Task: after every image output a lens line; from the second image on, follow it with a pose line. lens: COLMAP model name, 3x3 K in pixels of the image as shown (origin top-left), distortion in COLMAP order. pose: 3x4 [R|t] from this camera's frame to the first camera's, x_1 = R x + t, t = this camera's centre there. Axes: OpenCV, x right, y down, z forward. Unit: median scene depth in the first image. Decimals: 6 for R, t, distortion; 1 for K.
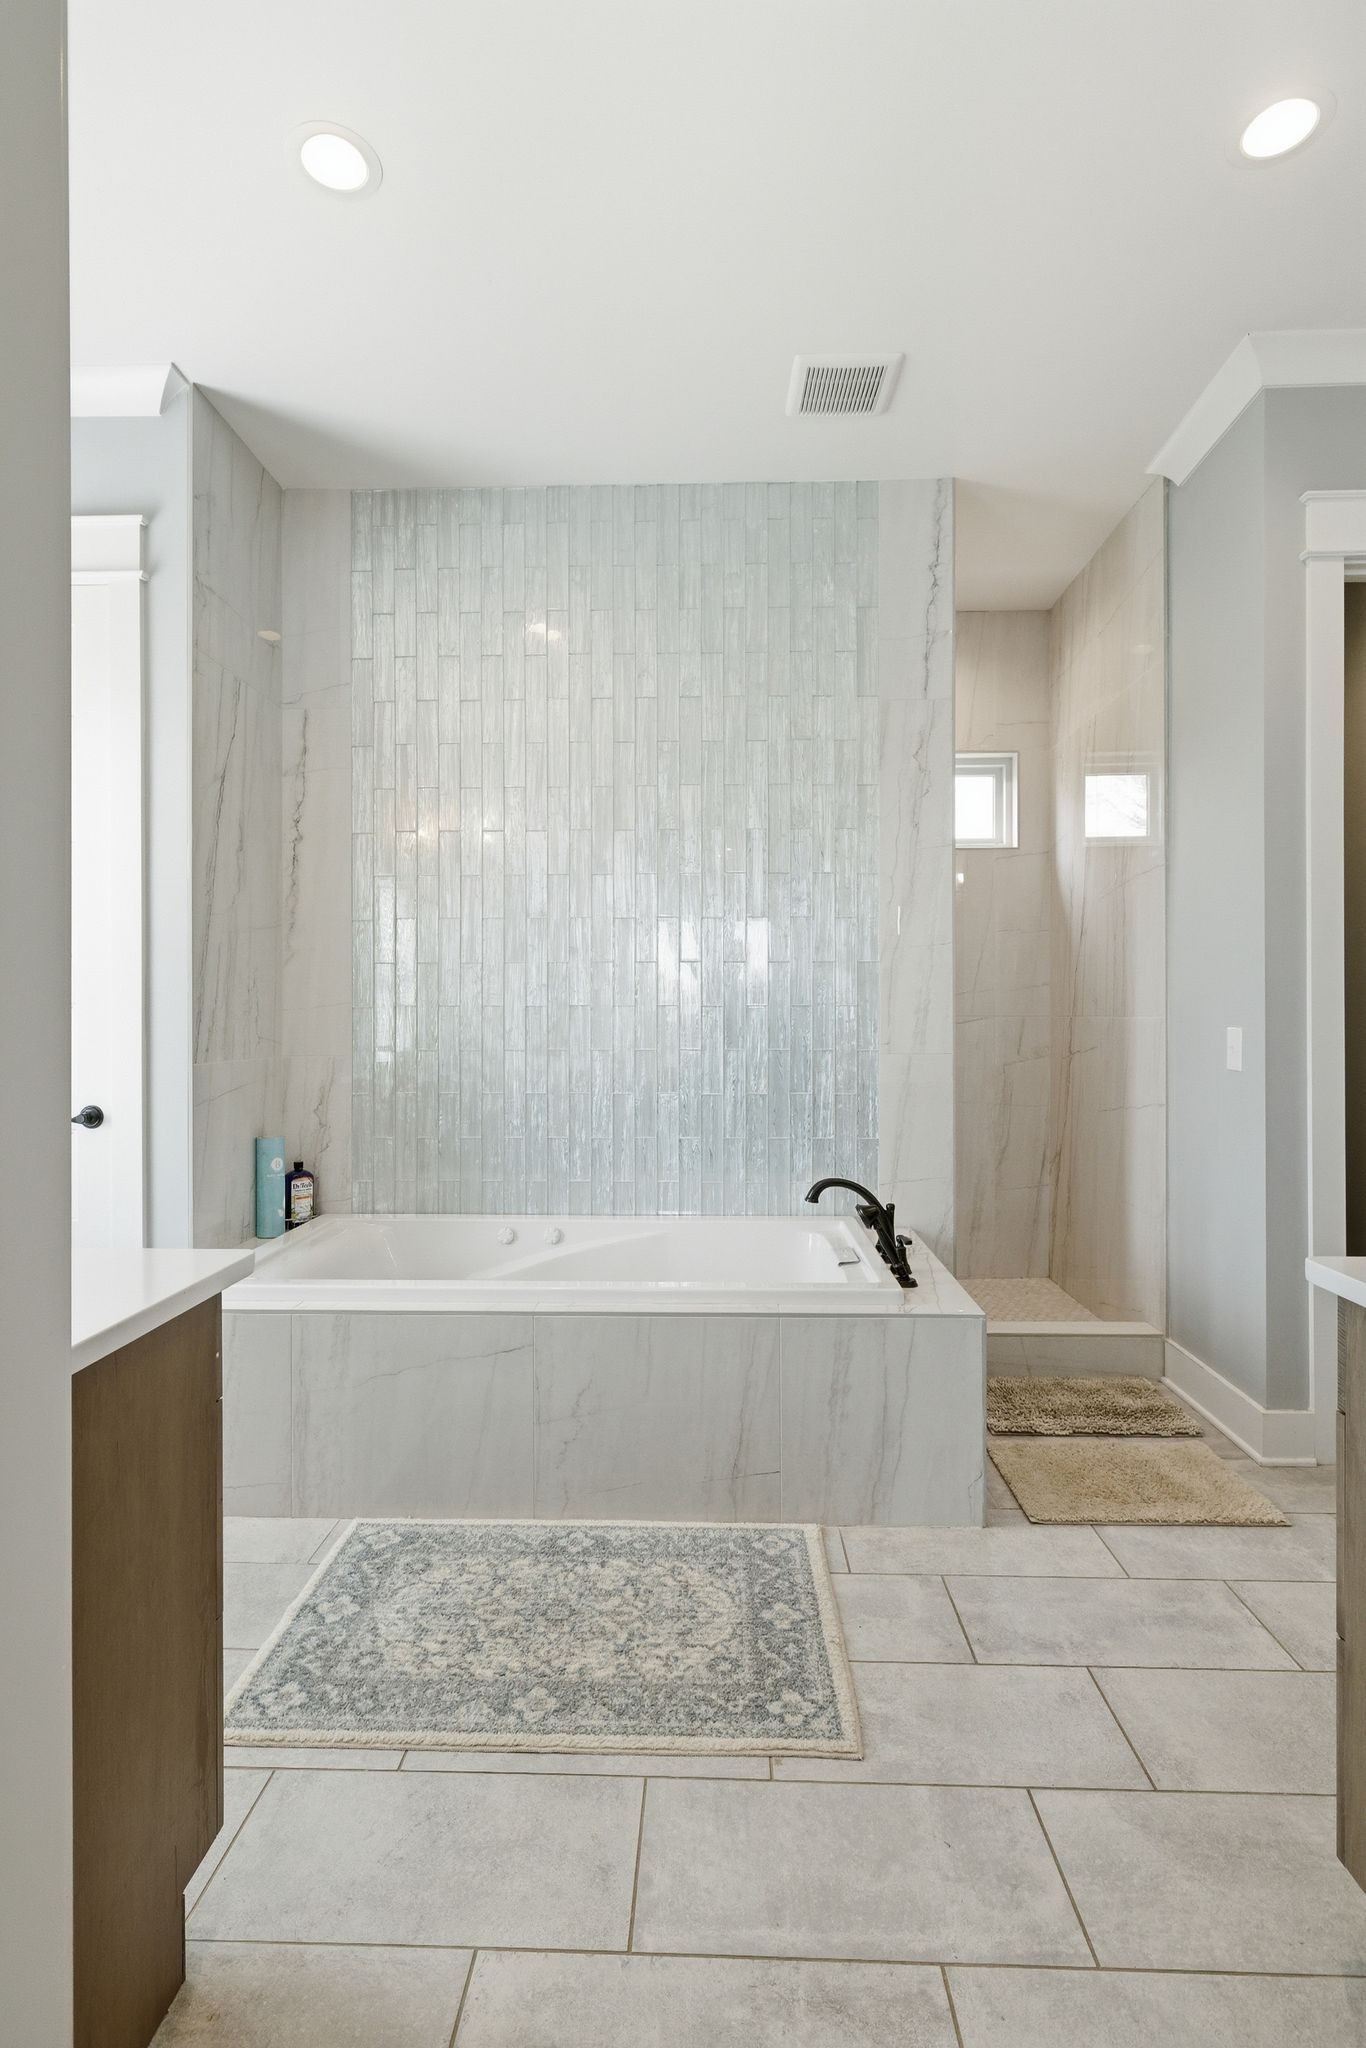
lens RADIAL K [[994.7, 0, 690.0], [0, 994.7, 1029.9], [0, 0, 1]] dist [-0.004861, -0.000043]
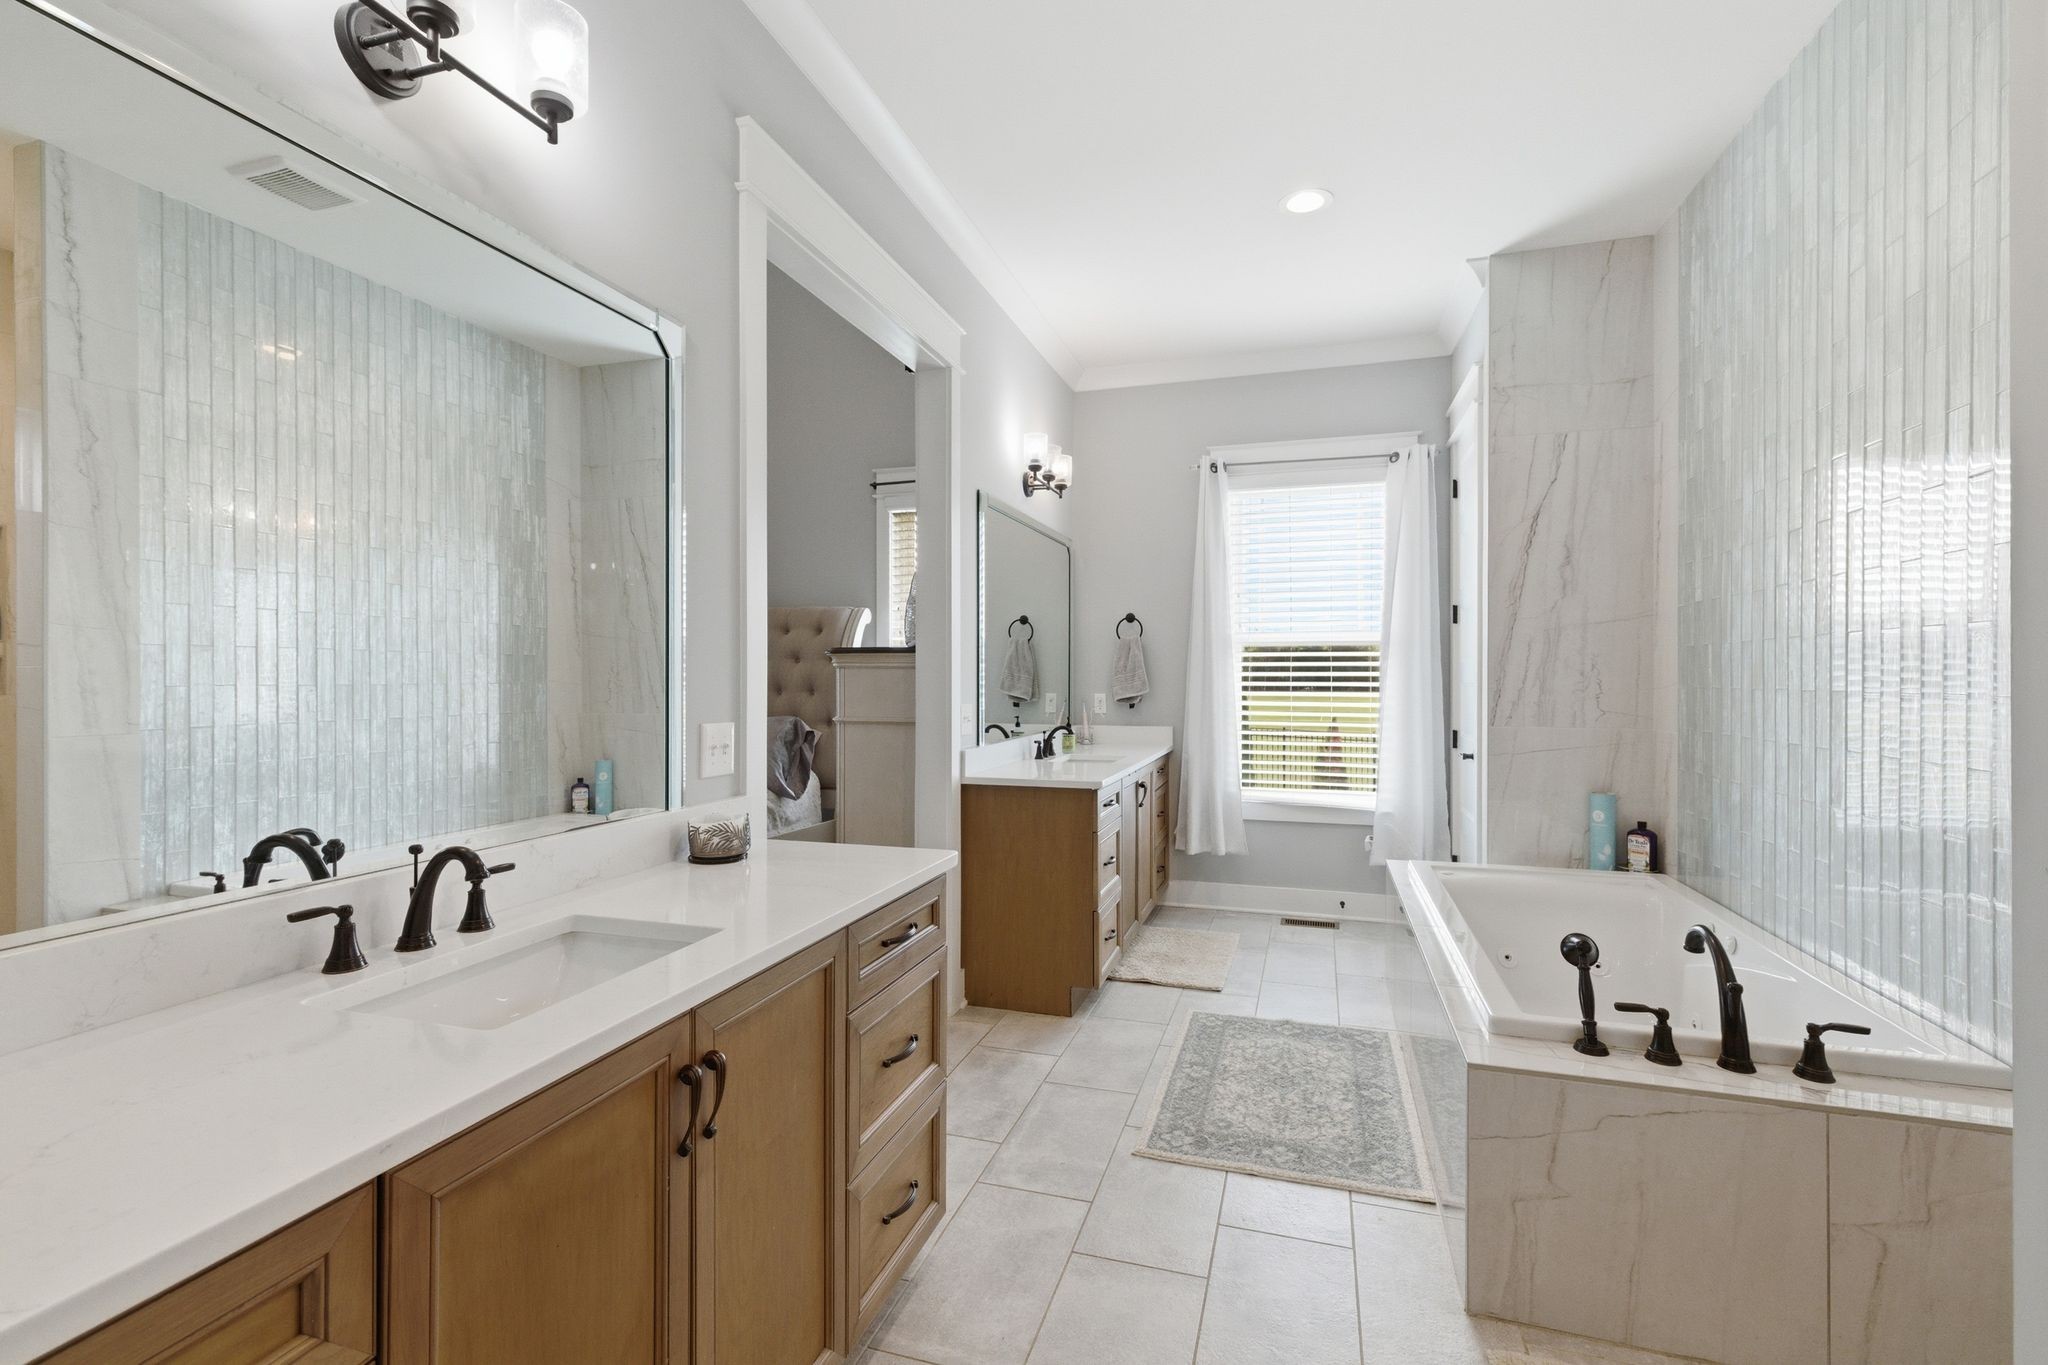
lens RADIAL K [[904.9, 0, 1030.9], [0, 904.9, 678.8], [0, 0, 1]] dist [0.043002, 0.000008]
pose [[-0.261716, 0.004661, -0.965134, 1.219817], [0.000415, 0.999989, 0.004717, -0.052443], [0.965145, 0.000834, -0.261715, 0.885859]]
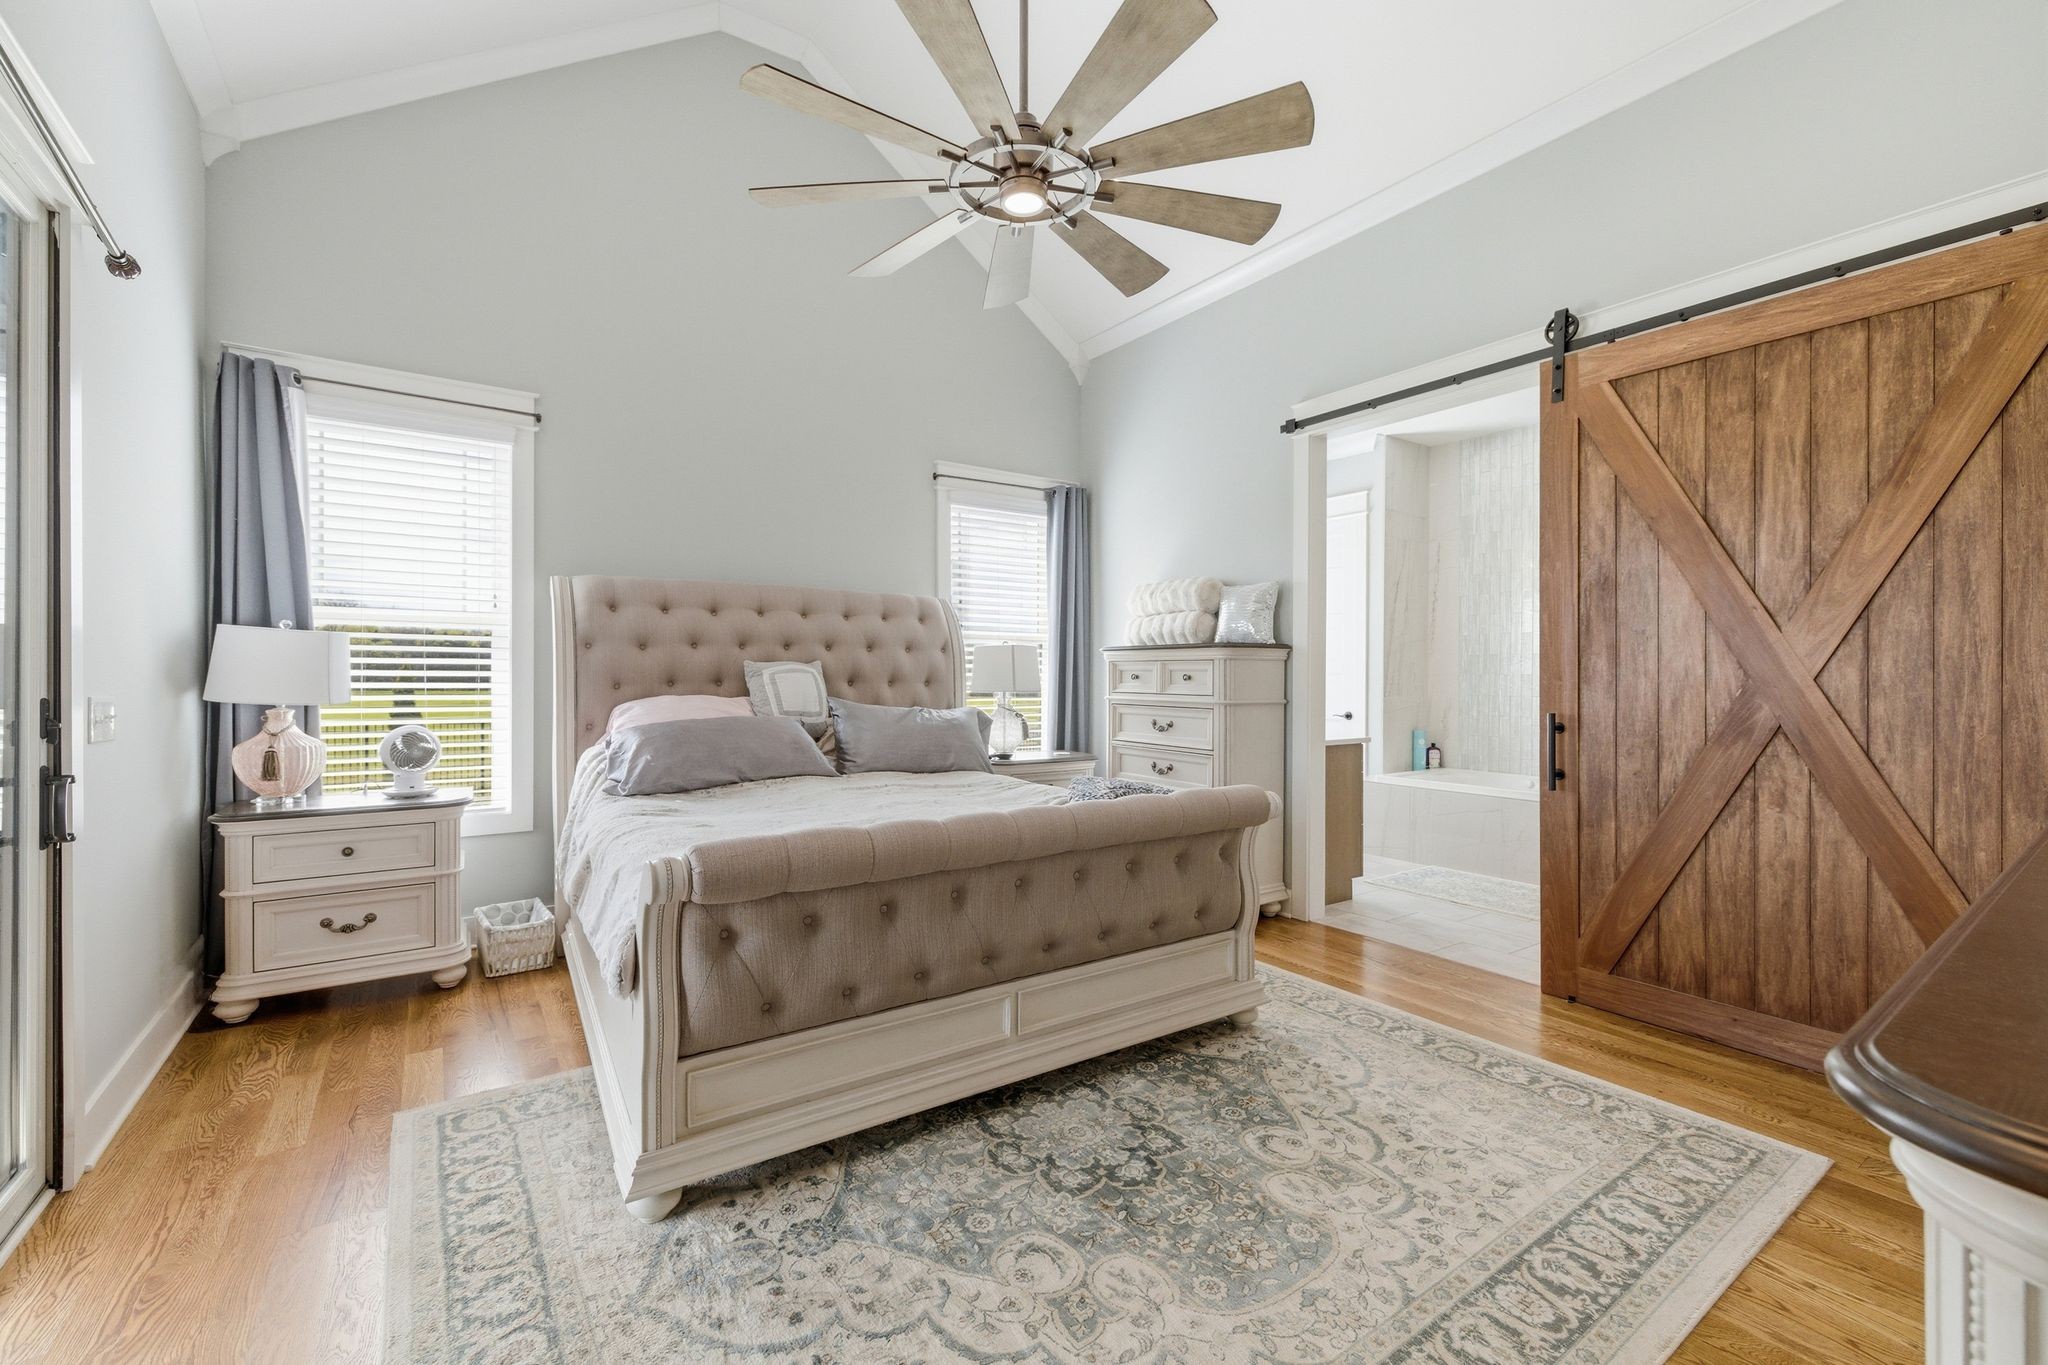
lens RADIAL K [[904.9, 0, 1030.9], [0, 904.9, 678.8], [0, 0, 1]] dist [0.043002, 0.000008]
pose [[0.605320, 0.004170, -0.795972, 1.060222], [-0.003853, 0.999990, 0.002309, -0.023208], [0.795973, 0.001669, 0.605330, -1.490553]]
